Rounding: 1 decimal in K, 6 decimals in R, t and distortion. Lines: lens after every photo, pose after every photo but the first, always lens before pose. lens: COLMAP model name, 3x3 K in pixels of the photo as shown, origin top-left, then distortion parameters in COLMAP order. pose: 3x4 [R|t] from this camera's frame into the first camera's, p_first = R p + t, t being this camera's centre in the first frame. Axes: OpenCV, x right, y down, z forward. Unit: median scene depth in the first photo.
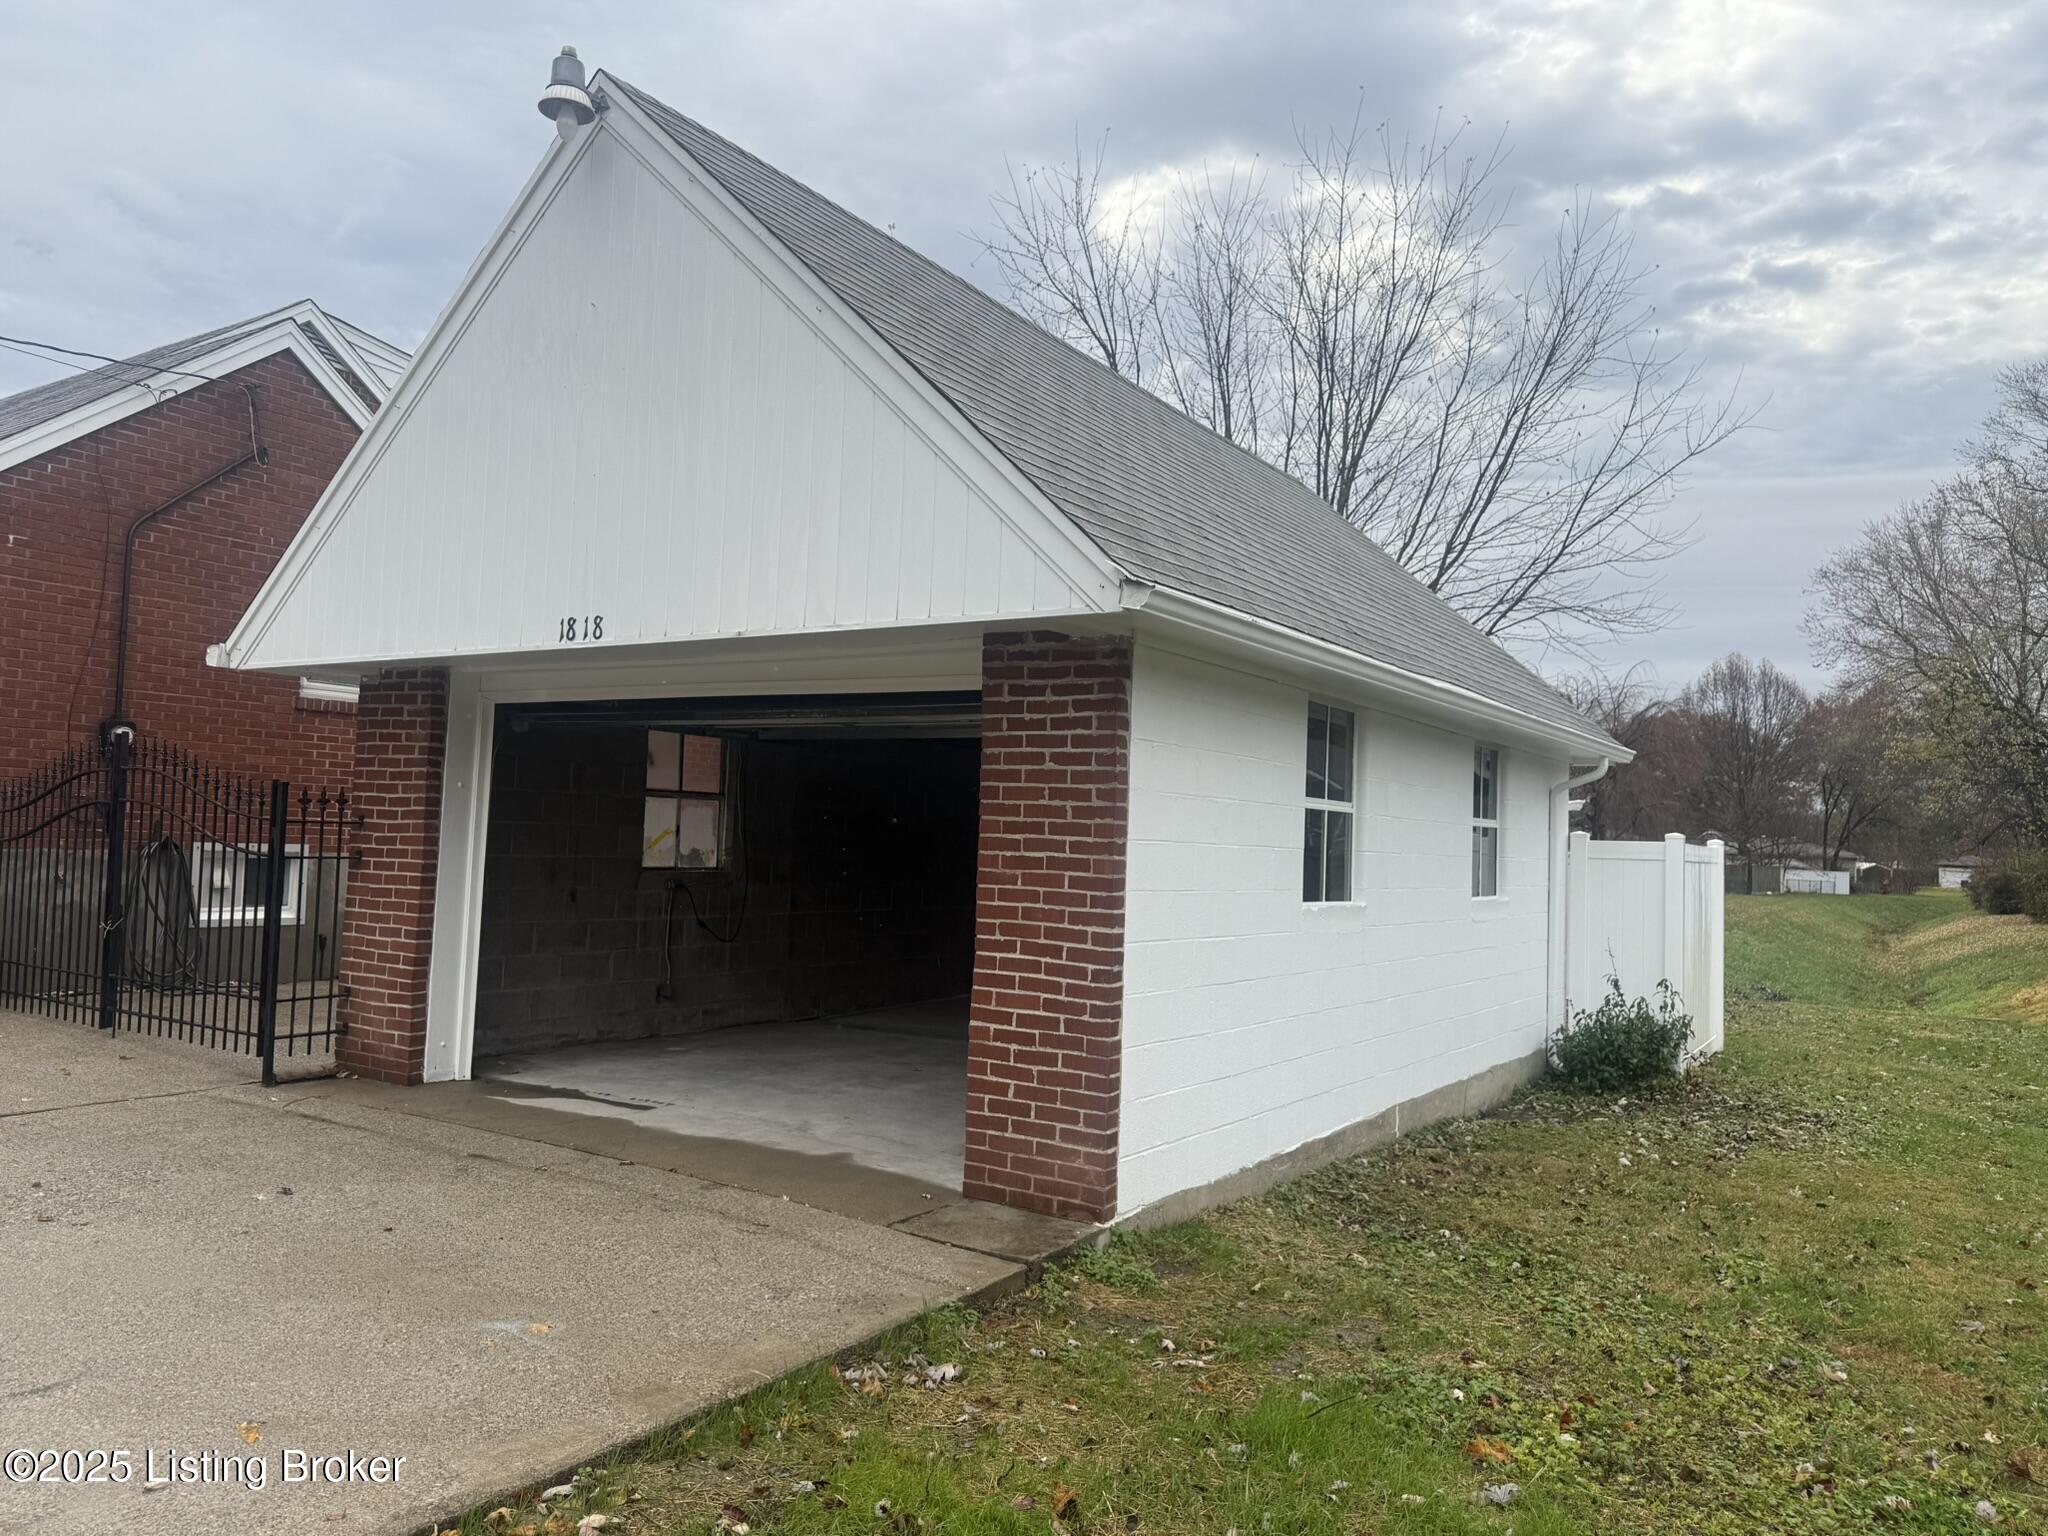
lens RADIAL K [[1392.0, 0, 1022.5], [0, 1392.0, 728.7], [0, 0, 1]] dist [0.073906, -0.001004]
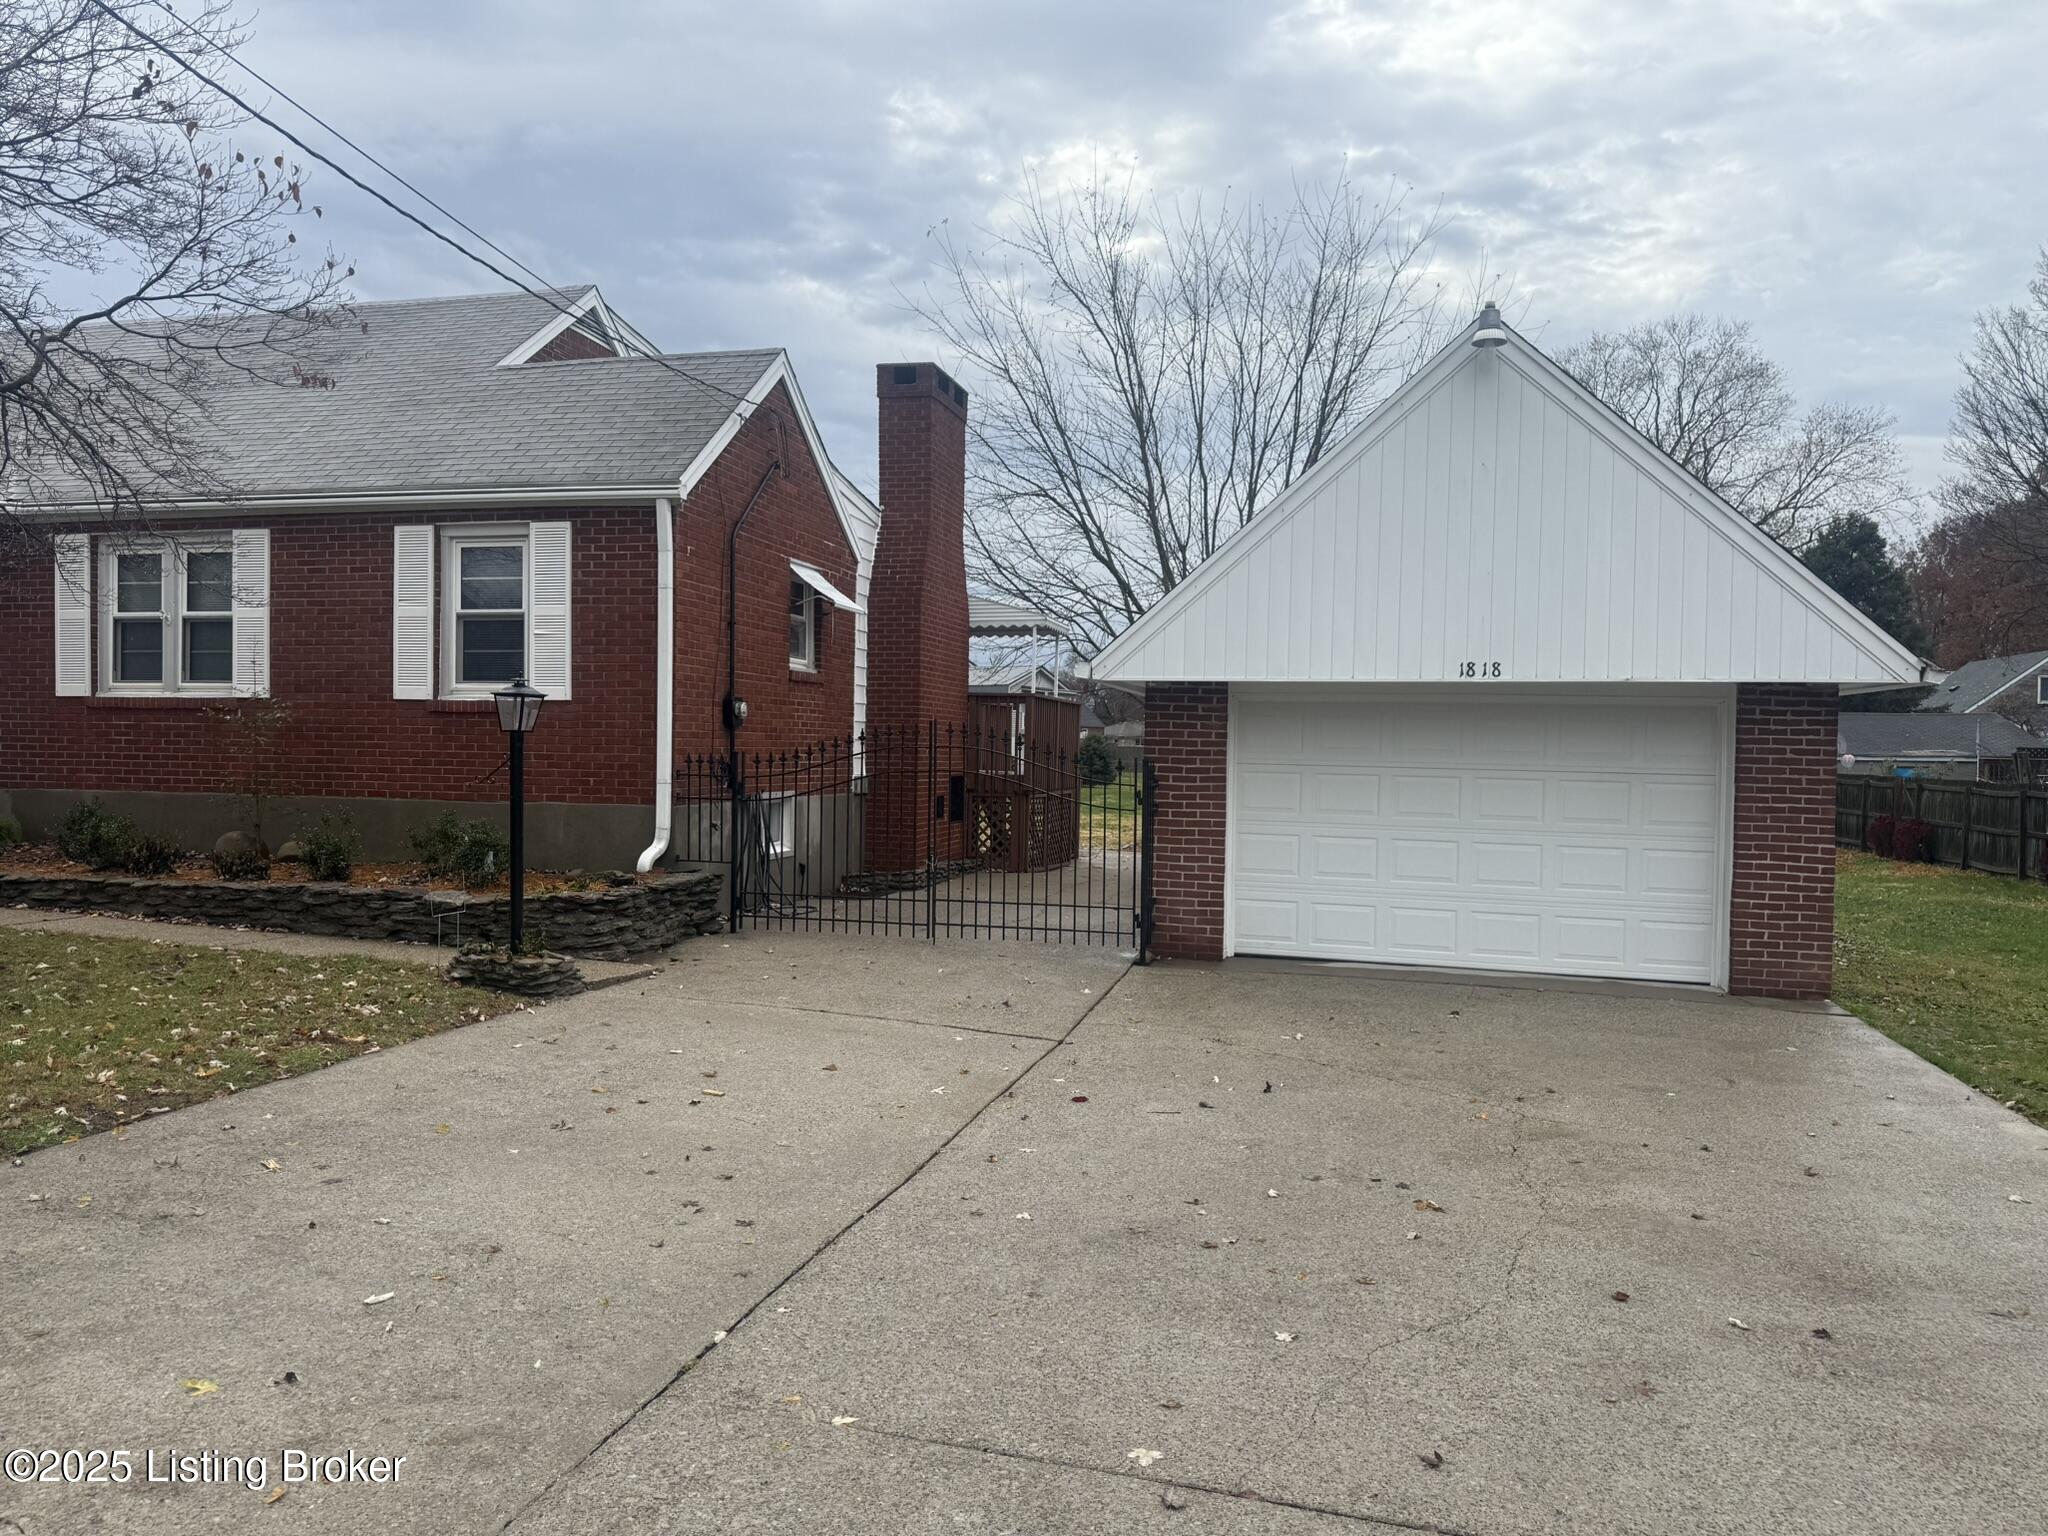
lens RADIAL K [[1471.2, 0, 1024.0], [0, 1471.2, 768.0], [0, 0, 1]] dist [0.106942, -0.145933]
pose [[0.956551, -0.017529, 0.291038, -1.427646], [-0.010681, 0.995415, 0.095057, -0.125294], [-0.291370, -0.094035, 0.951977, -0.521571]]
